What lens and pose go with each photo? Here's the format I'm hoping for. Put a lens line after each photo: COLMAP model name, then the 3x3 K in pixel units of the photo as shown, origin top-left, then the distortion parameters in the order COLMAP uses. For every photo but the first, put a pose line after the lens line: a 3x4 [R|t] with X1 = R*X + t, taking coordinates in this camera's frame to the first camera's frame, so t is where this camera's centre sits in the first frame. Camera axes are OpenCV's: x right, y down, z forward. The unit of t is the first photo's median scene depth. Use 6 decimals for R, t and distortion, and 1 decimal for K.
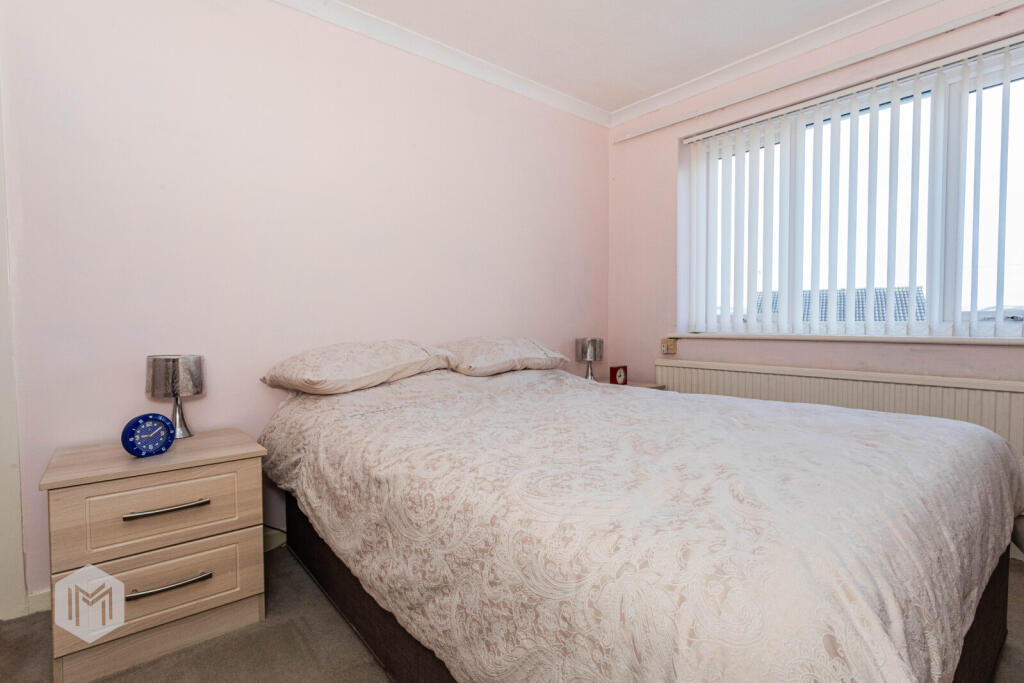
lens RADIAL K [[491.7, 0, 512.2], [0, 491.7, 342.0], [0, 0, 1]] dist [0.006632, 0.000496]
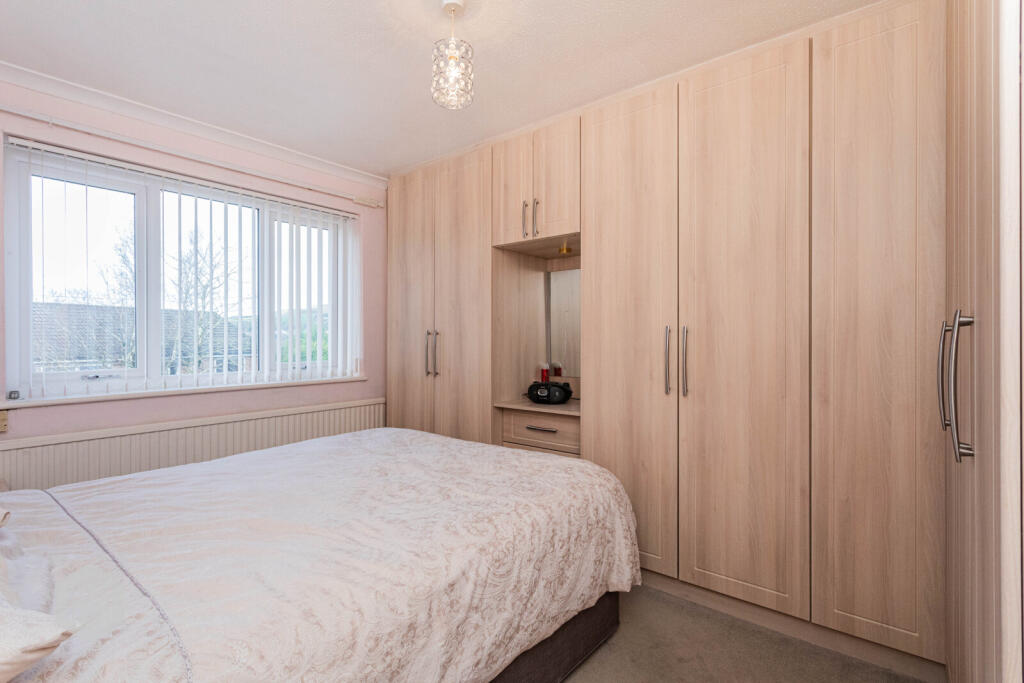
lens RADIAL K [[491.7, 0, 508.6], [0, 491.7, 337.5], [0, 0, 1]] dist [0.006632, 0.000496]
pose [[-0.183444, 0.003640, 0.983024, -1.503955], [0.041688, 0.999122, 0.004080, -0.249843], [-0.982146, 0.041729, -0.183434, 1.251098]]
